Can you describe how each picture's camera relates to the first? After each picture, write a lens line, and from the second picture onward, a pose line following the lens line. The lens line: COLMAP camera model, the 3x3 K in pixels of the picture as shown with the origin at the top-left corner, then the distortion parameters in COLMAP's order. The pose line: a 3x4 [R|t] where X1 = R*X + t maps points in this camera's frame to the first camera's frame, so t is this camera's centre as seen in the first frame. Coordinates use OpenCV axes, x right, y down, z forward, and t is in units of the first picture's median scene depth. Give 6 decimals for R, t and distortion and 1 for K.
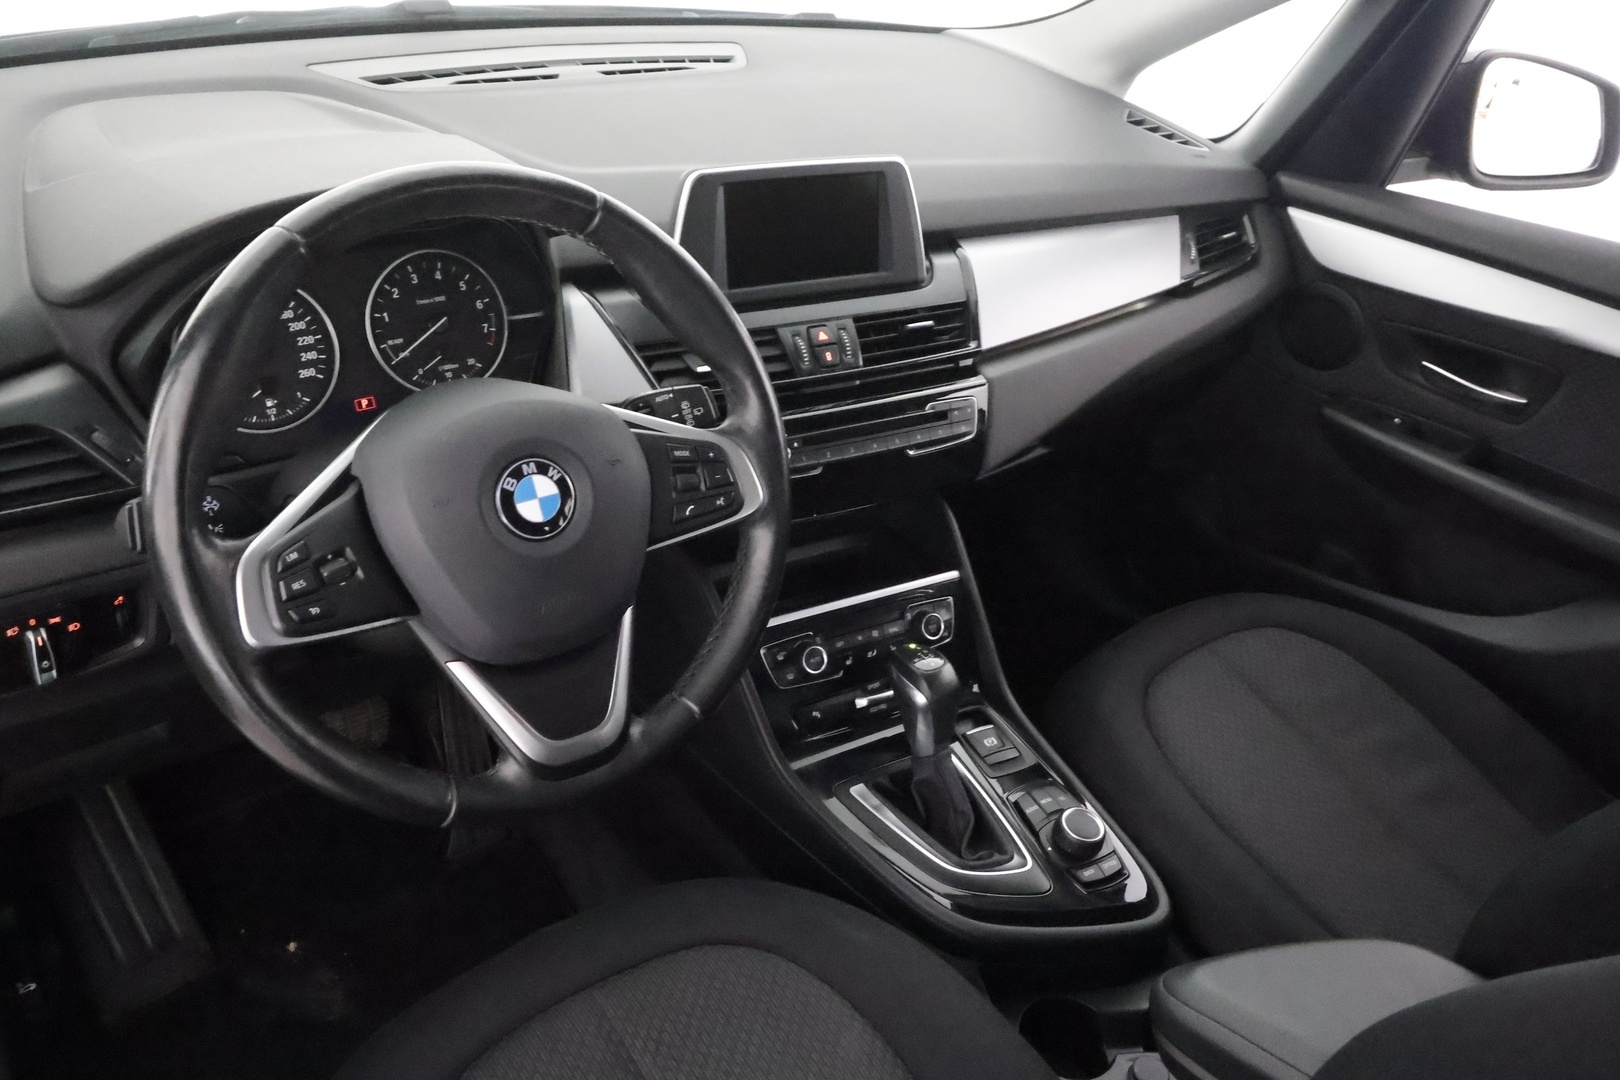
lens RADIAL K [[1290.5, 0, 814.7], [0, 1290.5, 539.0], [0, 0, 1]] dist [-0.009863, -0.000356]
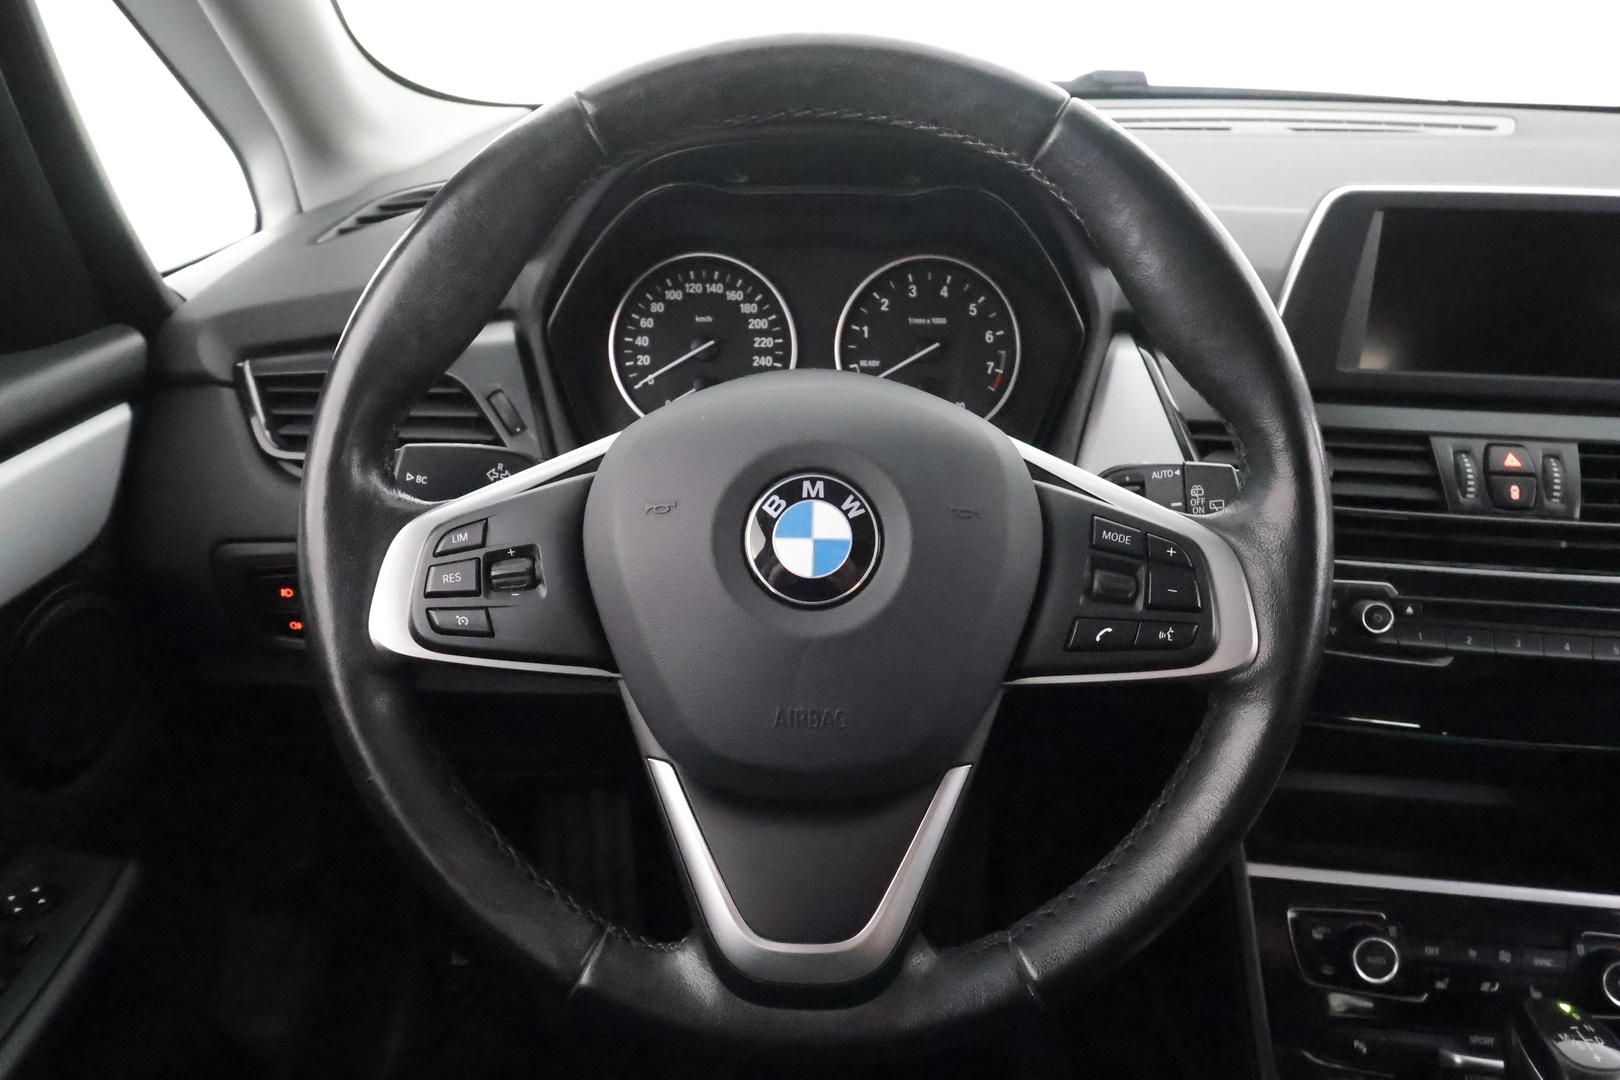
lens RADIAL K [[1115.7, 0, 807.8], [0, 1115.7, 544.9], [0, 0, 1]] dist [-0.005929, 0.009062]
pose [[0.789610, 0.189807, -0.583515, 0.063431], [-0.264185, 0.963464, -0.044096, -0.003499], [0.553826, 0.188974, 0.810904, 0.399005]]
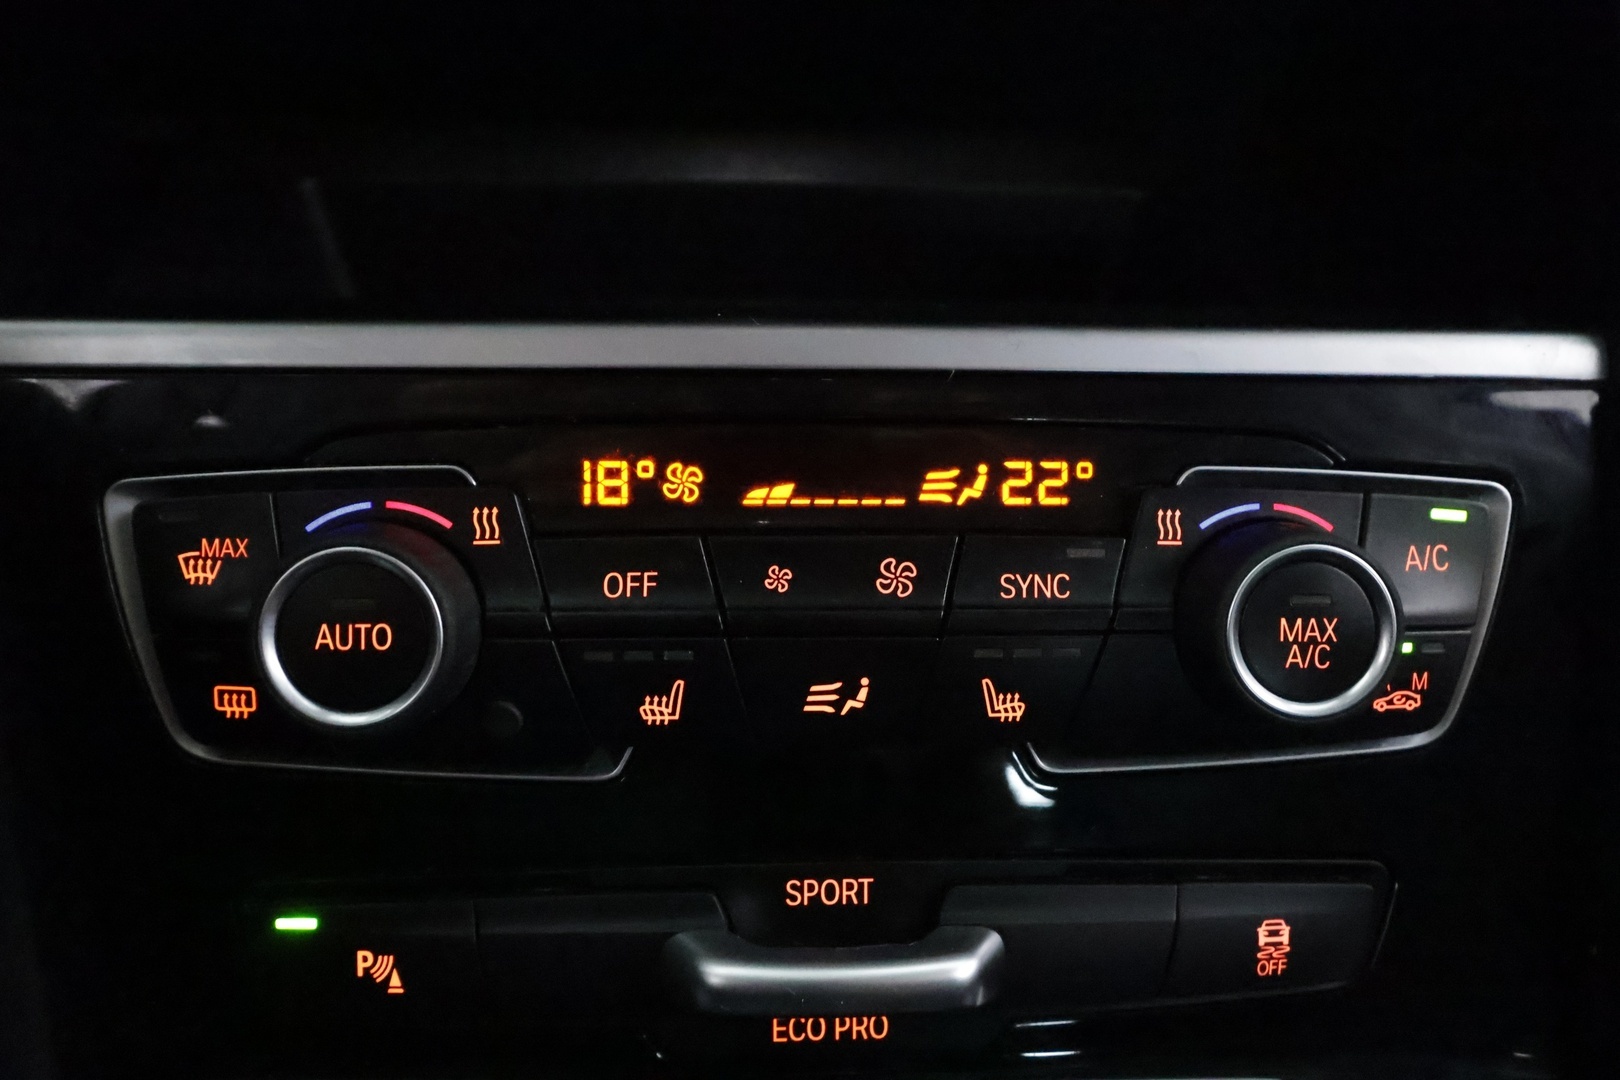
lens RADIAL K [[1264.9, 0, 809.6], [0, 1264.9, 540.4], [0, 0, 1]] dist [-0.005135, 0.002010]
pose [[0.887765, 0.221496, -0.403501, 0.108853], [-0.202683, 0.975158, 0.089364, 0.063556], [0.413271, 0.002448, 0.910605, 0.950076]]
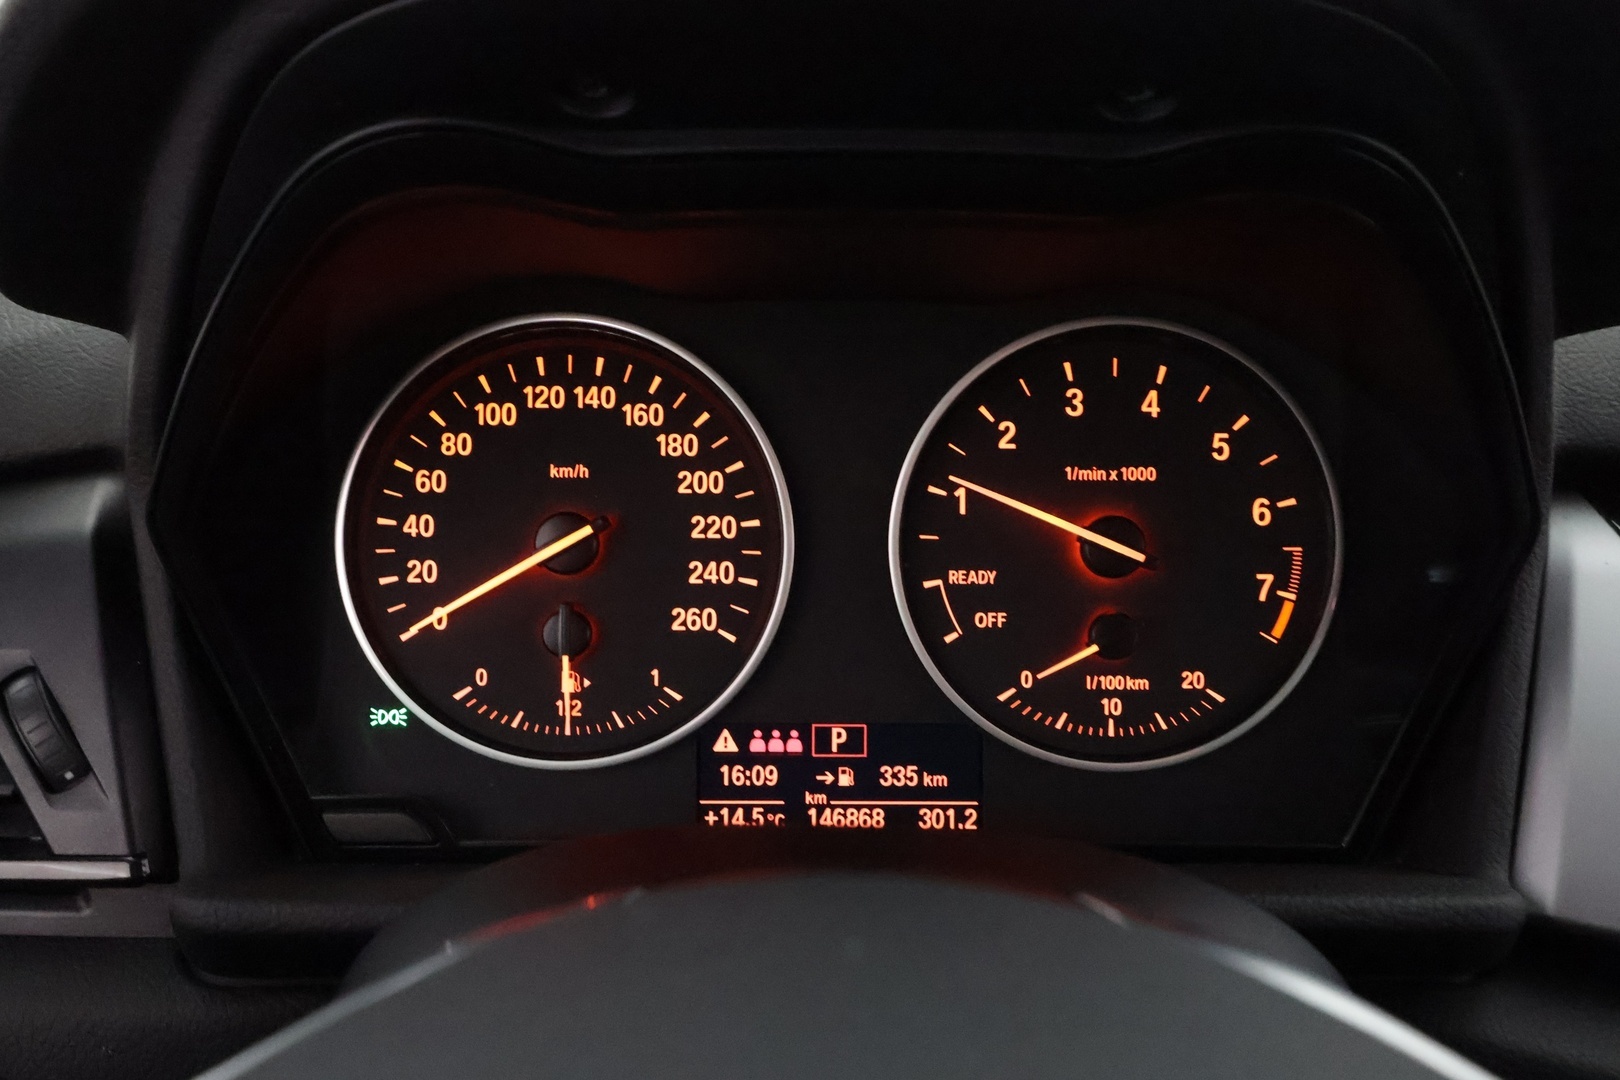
lens RADIAL K [[1290.5, 0, 808.7], [0, 1290.5, 554.2], [0, 0, 1]] dist [-0.009863, -0.000356]
pose [[0.786952, 0.164662, -0.594637, -0.148468], [-0.262775, 0.961406, -0.081536, -0.110053], [0.558261, 0.220421, 0.799849, 0.647700]]
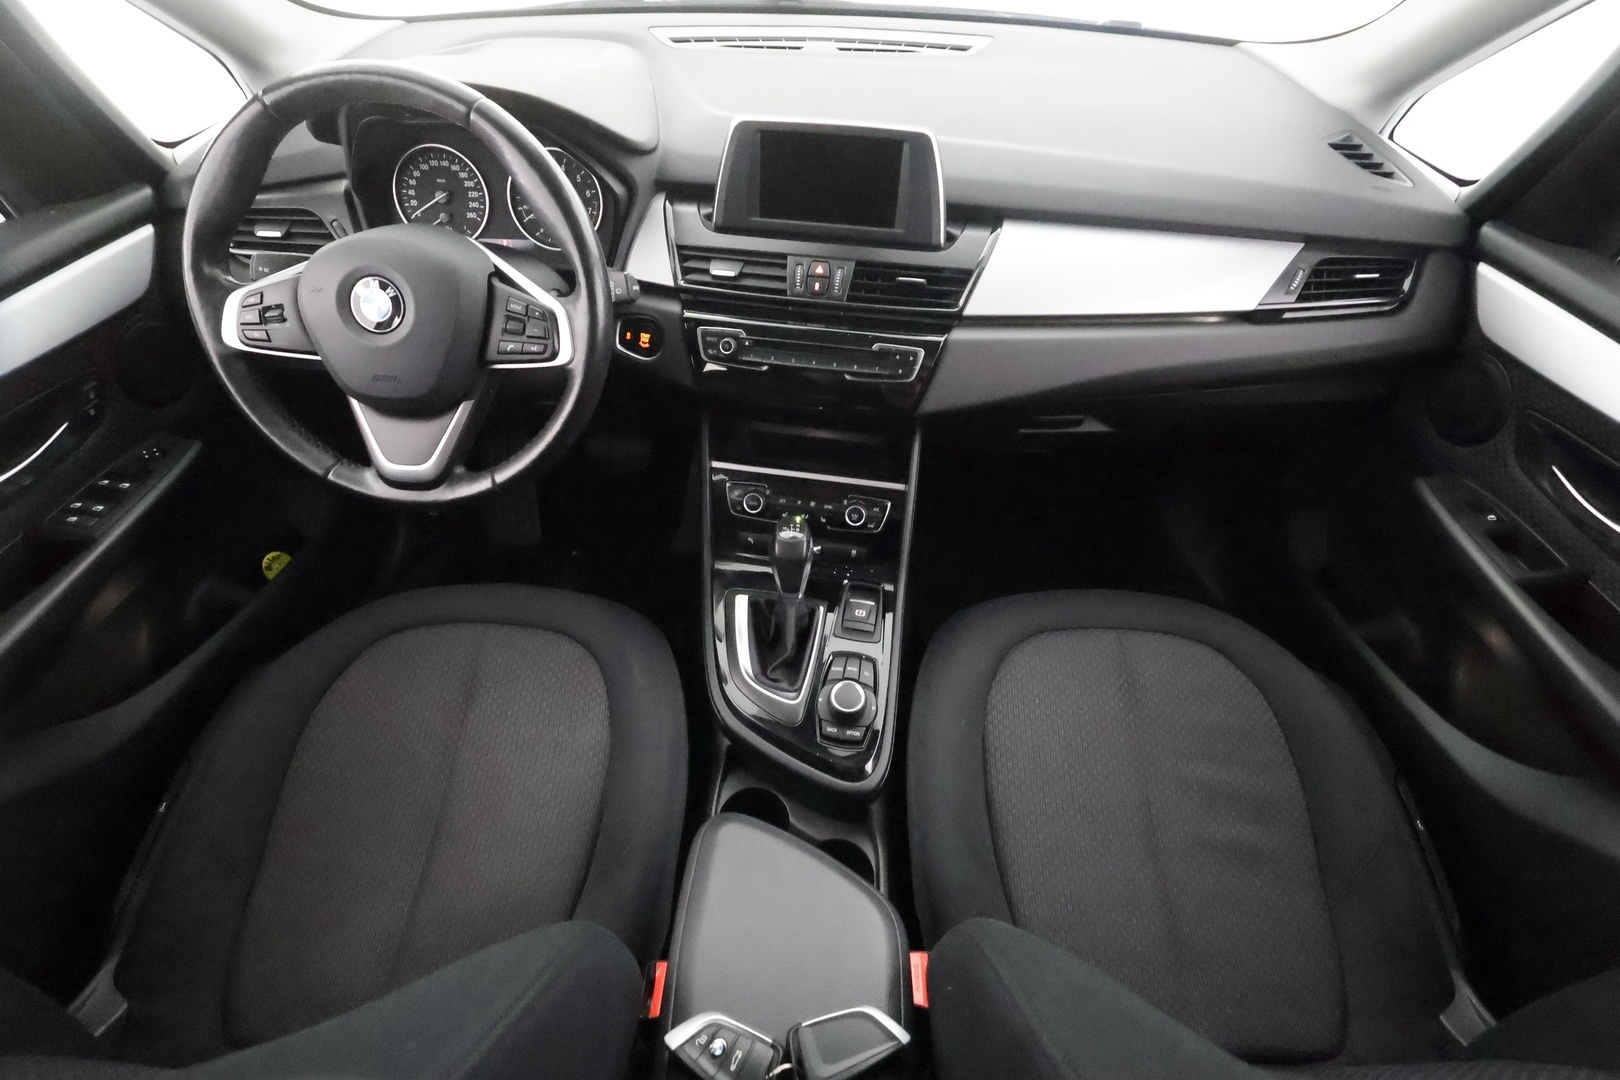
lens RADIAL K [[756.8, 0, 807.6], [0, 756.8, 544.0], [0, 0, 1]] dist [-0.002656, 0.001032]
pose [[0.763871, 0.391330, -0.513188, 0.519183], [-0.289642, 0.918481, 0.269259, -0.111877], [0.576723, -0.057039, 0.814946, 0.383103]]
